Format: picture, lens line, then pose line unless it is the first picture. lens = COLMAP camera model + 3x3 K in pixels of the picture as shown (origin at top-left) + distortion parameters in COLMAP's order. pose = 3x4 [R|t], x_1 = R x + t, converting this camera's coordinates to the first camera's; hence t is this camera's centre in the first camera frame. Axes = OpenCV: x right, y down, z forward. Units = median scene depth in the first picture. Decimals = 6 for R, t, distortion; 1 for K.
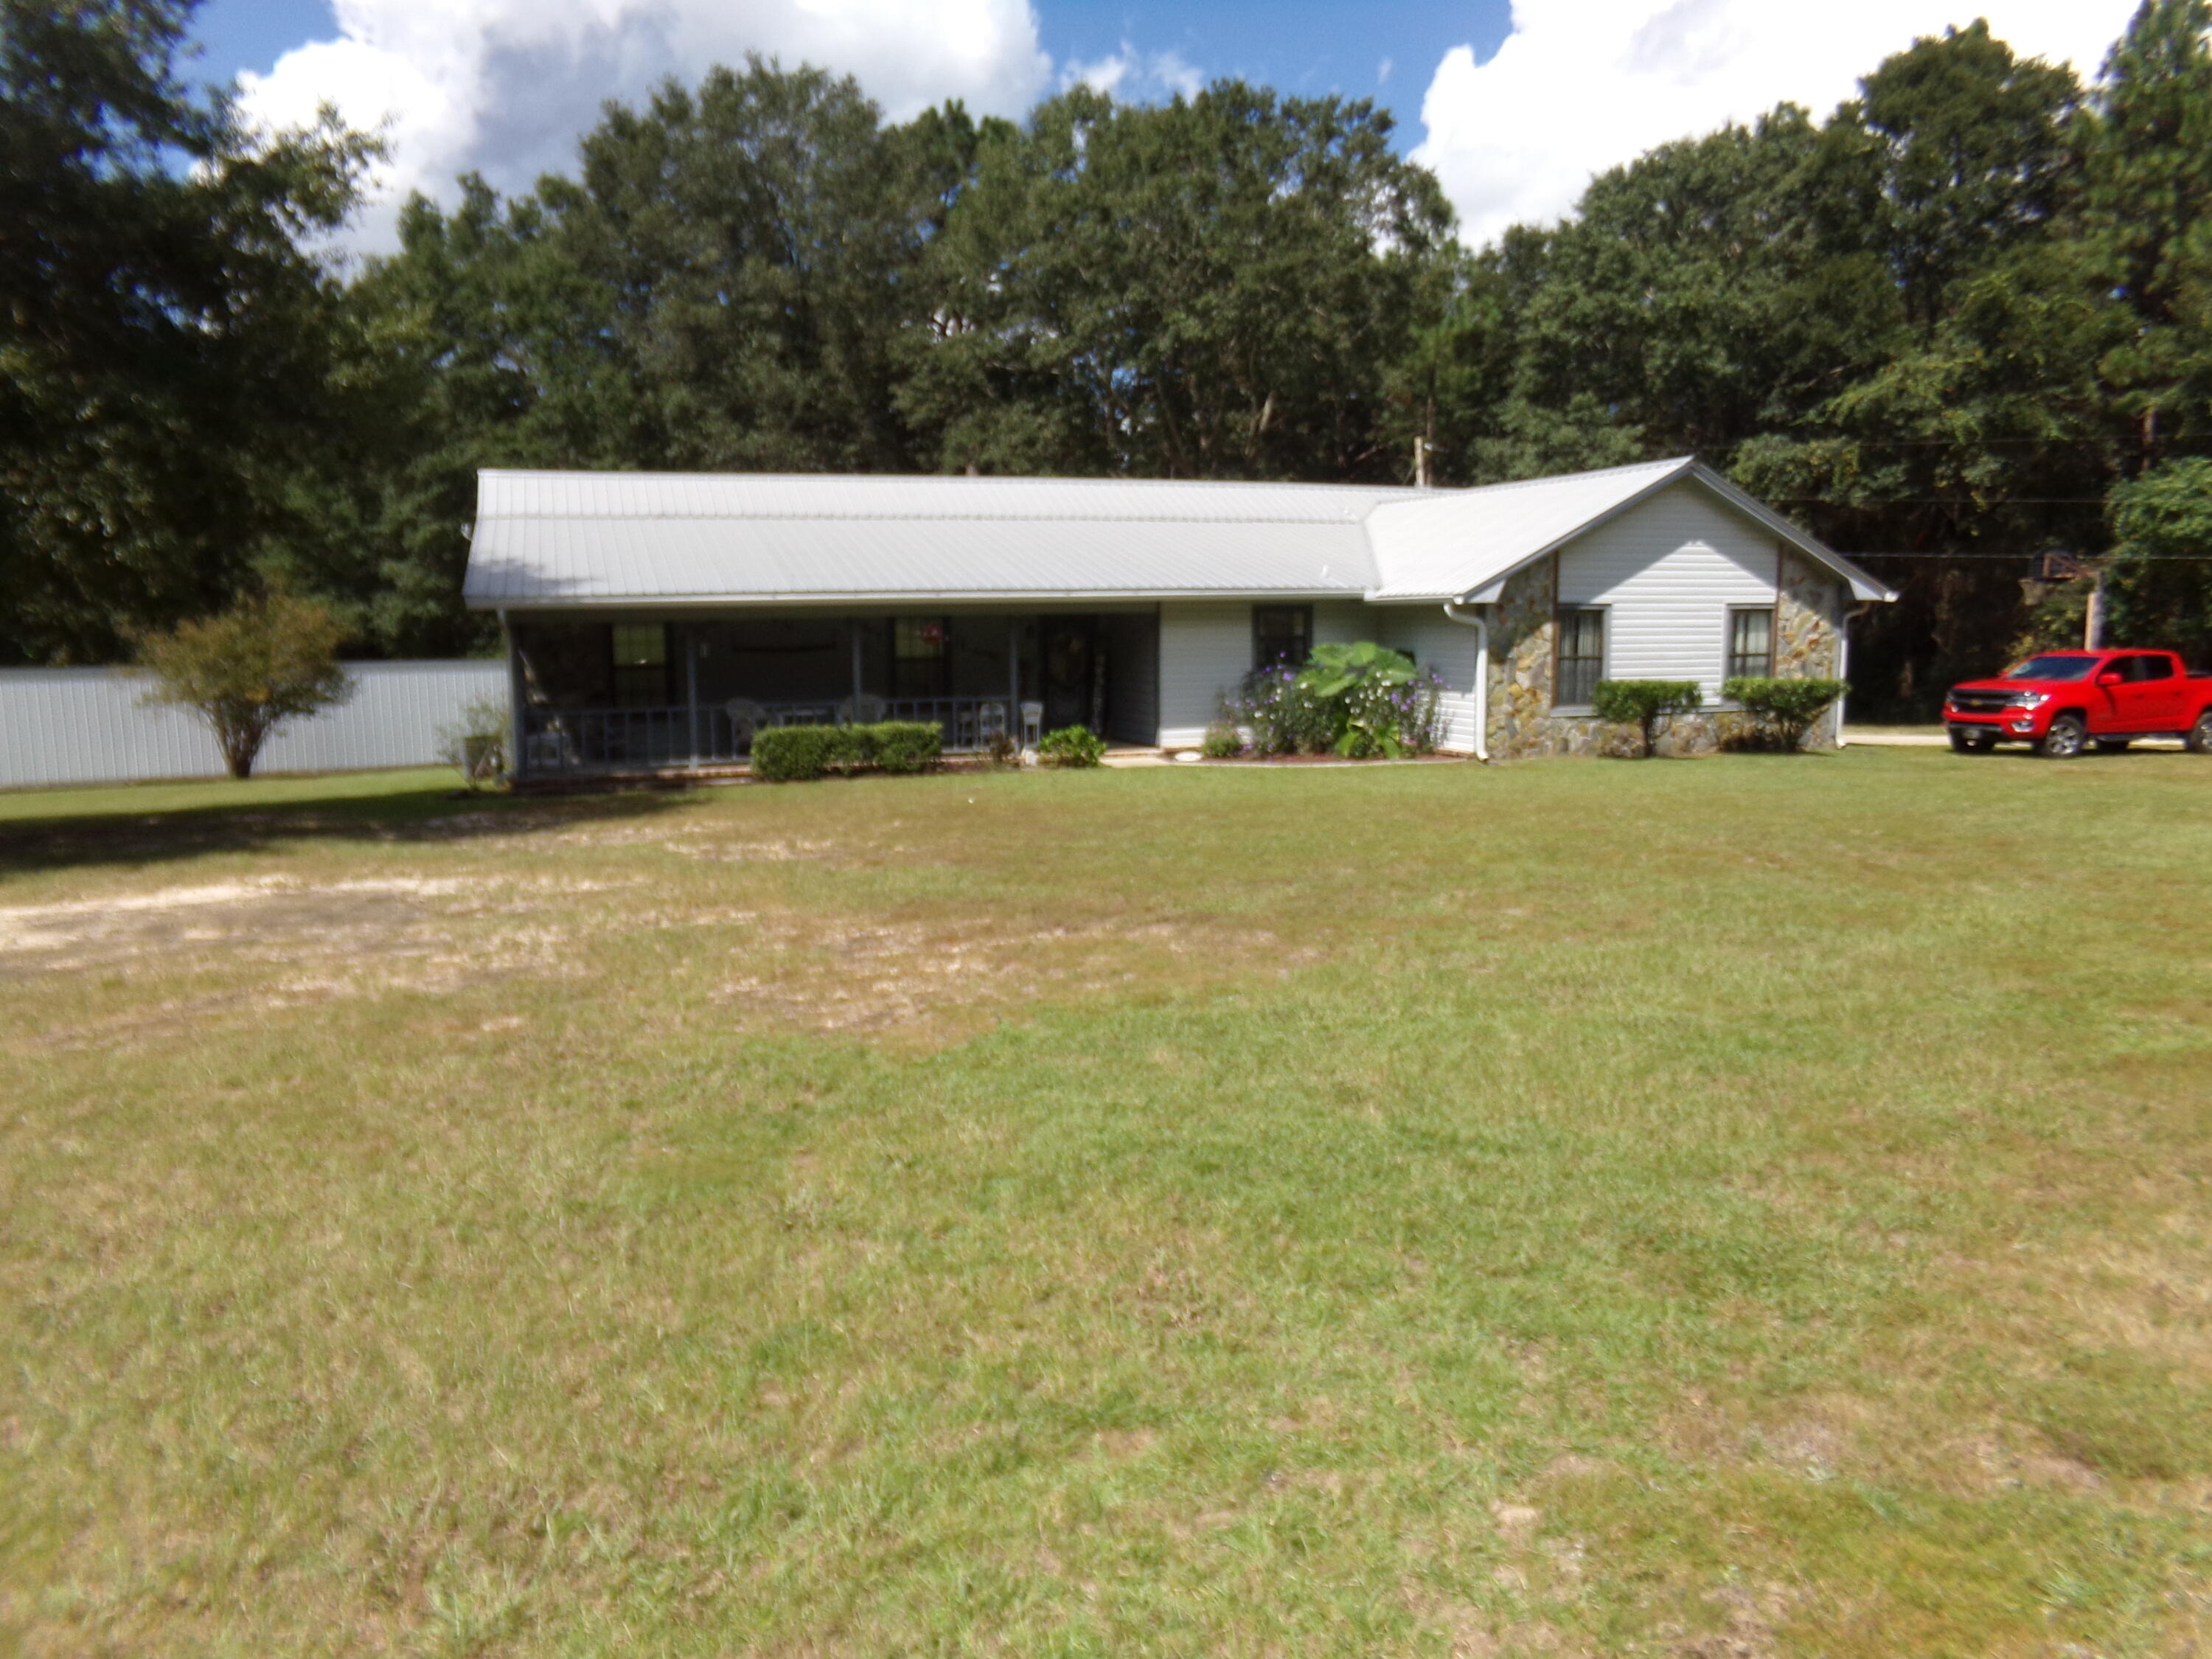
lens RADIAL K [[1490.0, 0, 1106.9], [0, 1490.0, 845.2], [0, 0, 1]] dist [-0.044404, 0.057849]
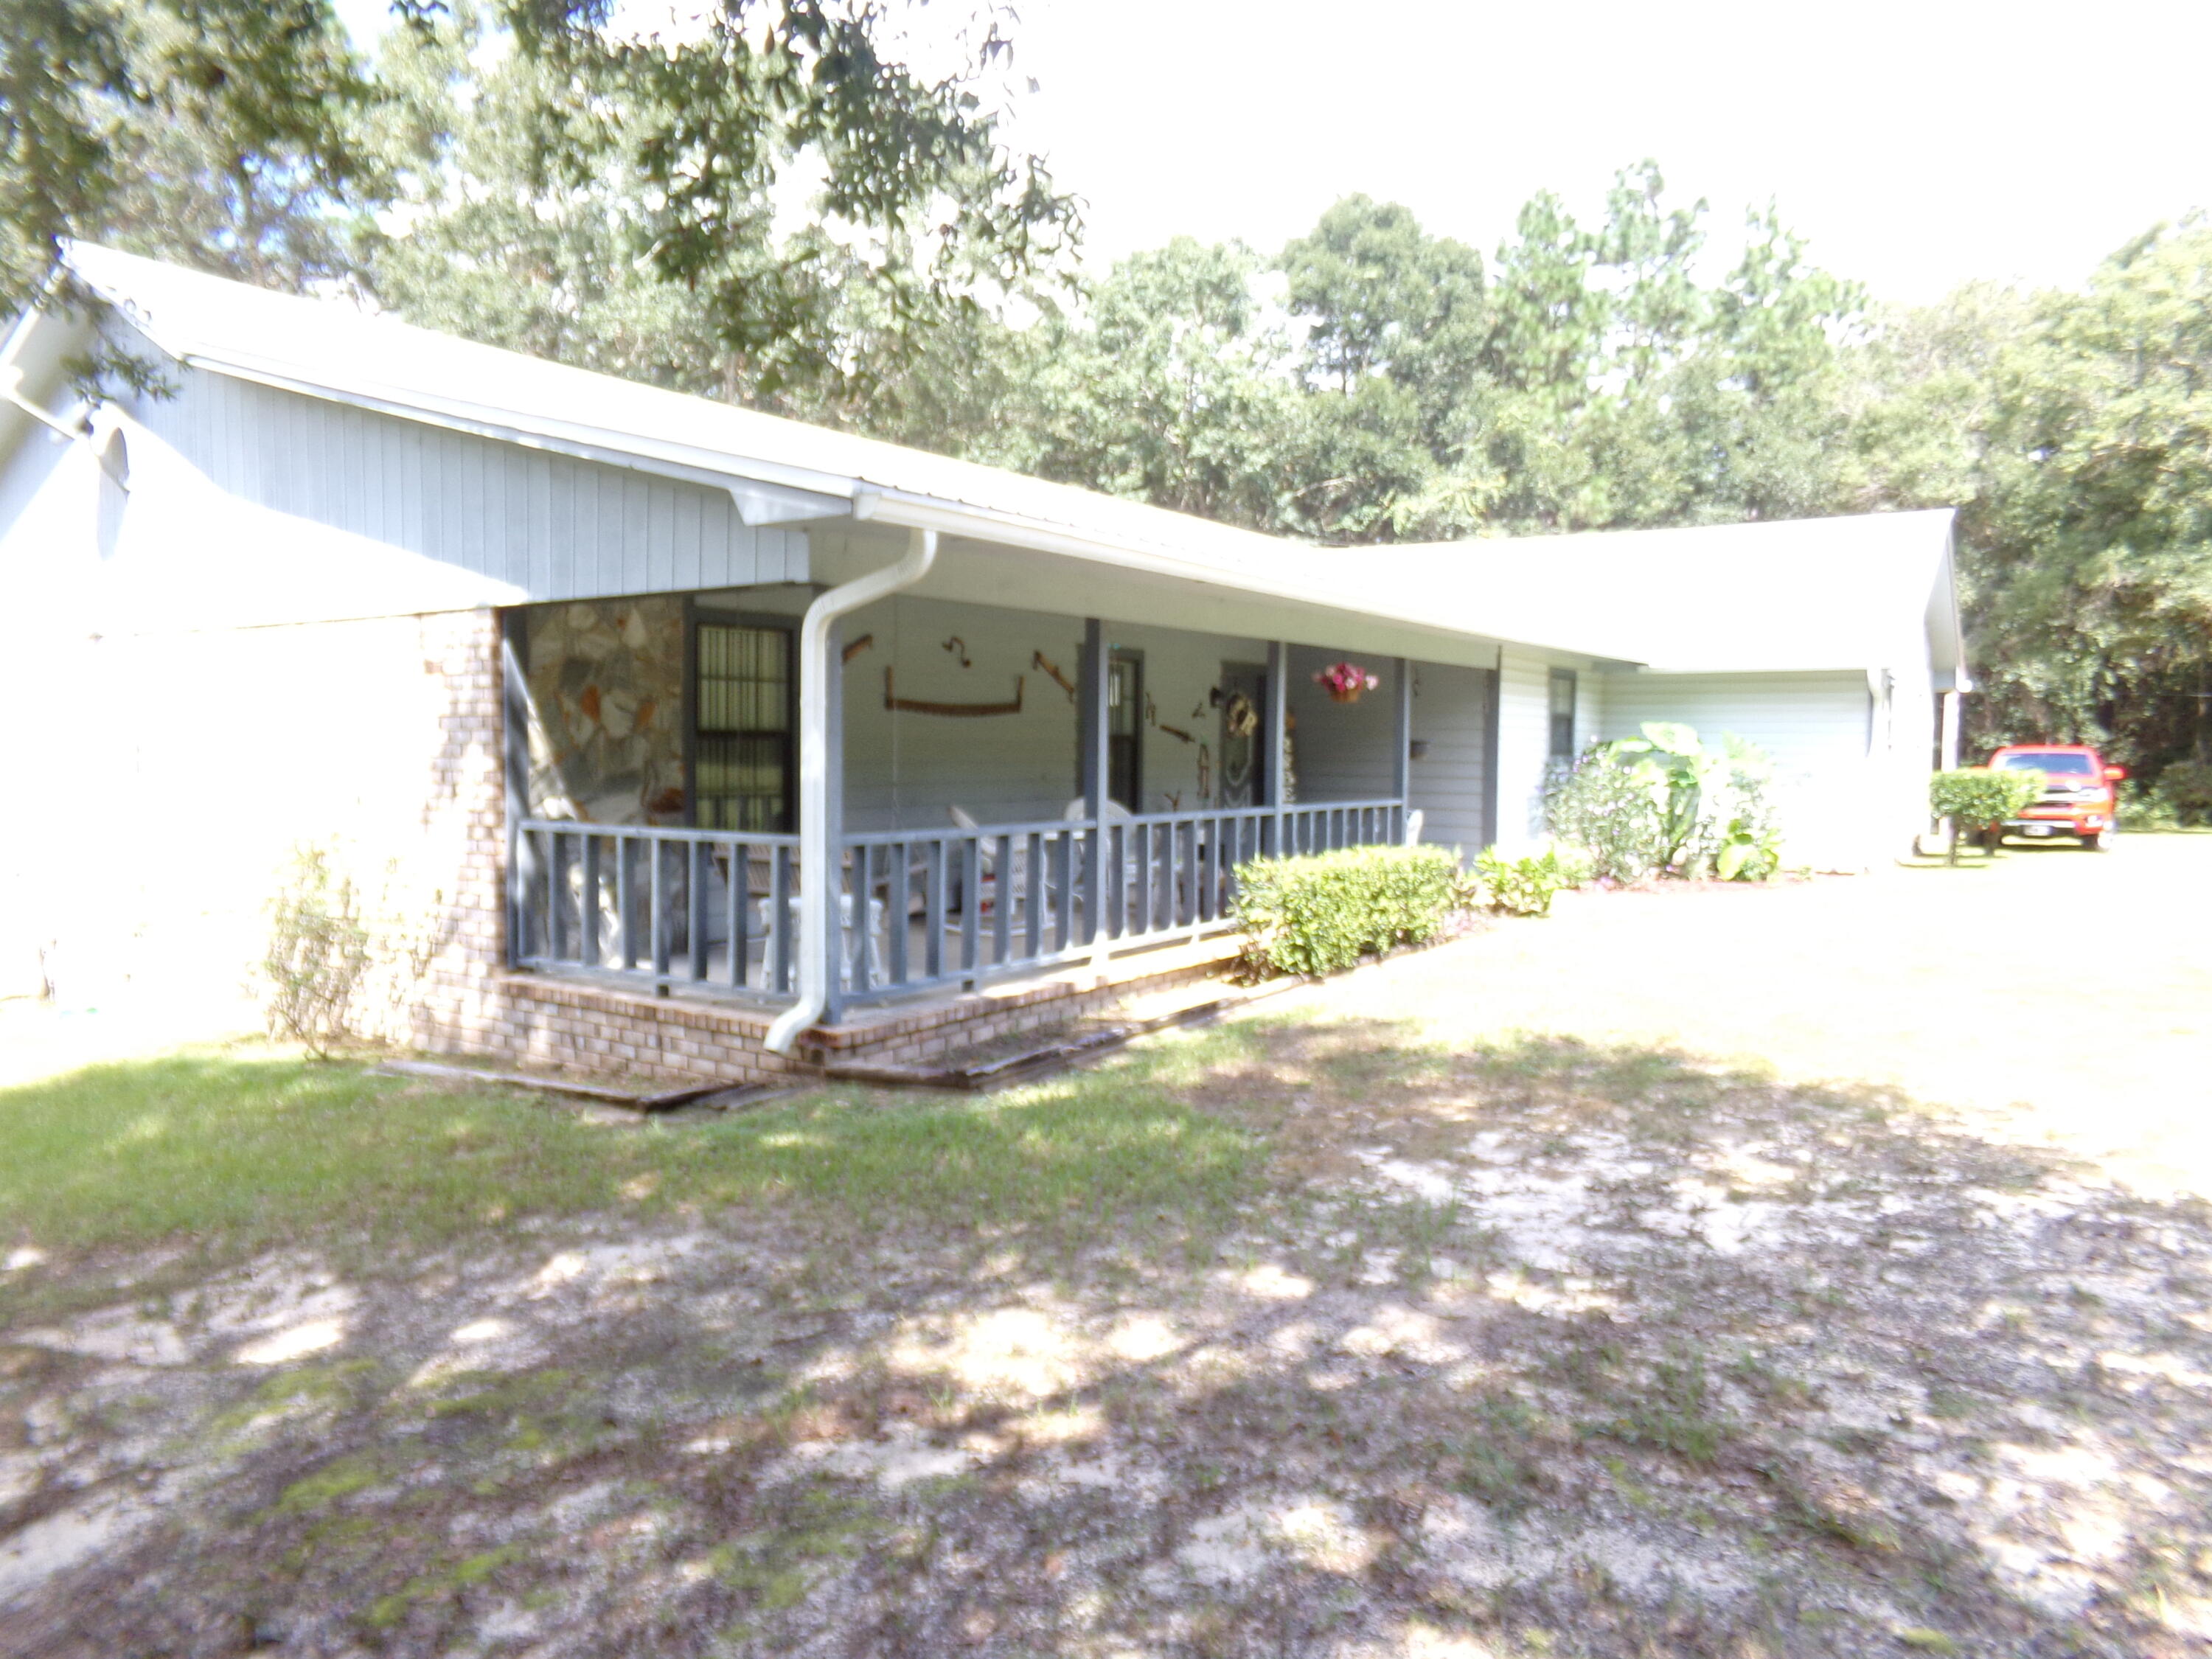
lens RADIAL K [[1490.0, 0, 1106.9], [0, 1490.0, 845.2], [0, 0, 1]] dist [-0.044404, 0.057849]
pose [[0.800301, -0.027409, 0.598971, -0.343784], [0.076800, 0.995412, -0.057064, -0.039546], [-0.594659, 0.091669, 0.798735, 0.420933]]
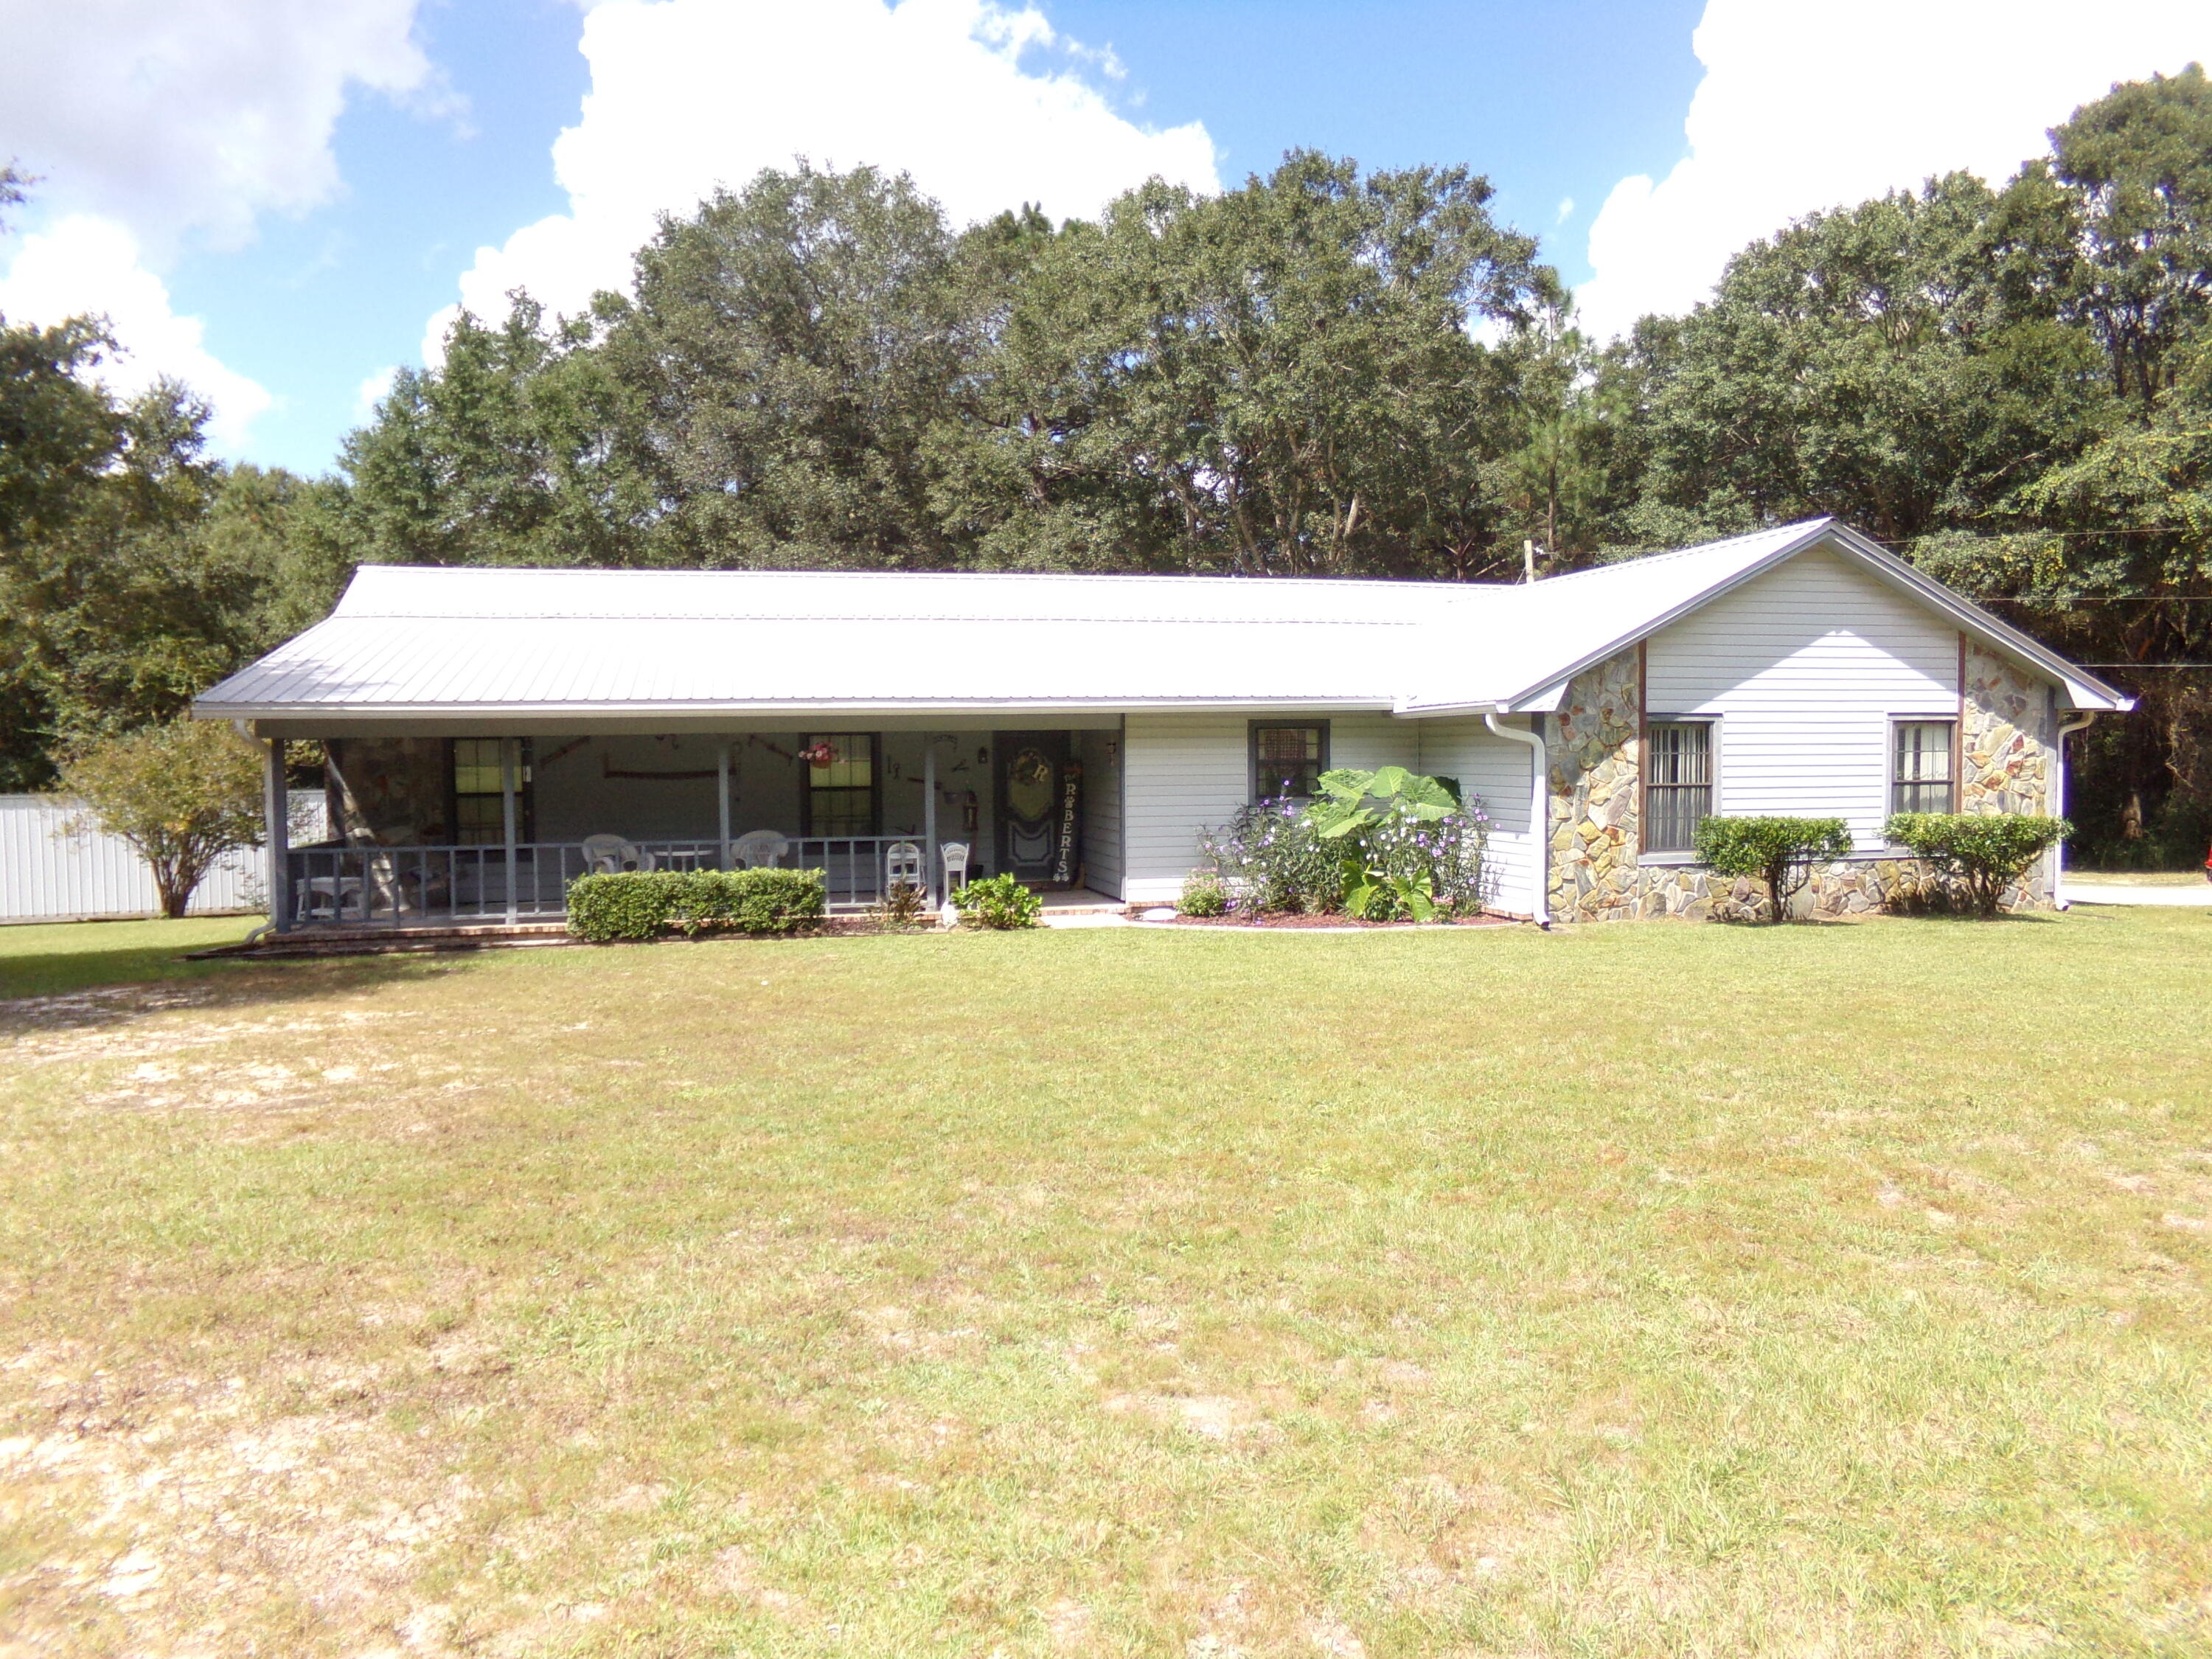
lens RADIAL K [[1490.0, 0, 1106.9], [0, 1490.0, 845.2], [0, 0, 1]] dist [-0.044404, 0.057849]
pose [[0.994299, 0.006184, -0.106449, 0.076340], [-0.015525, 0.996075, -0.087140, -0.019230], [0.105492, 0.088296, 0.990492, 0.162322]]
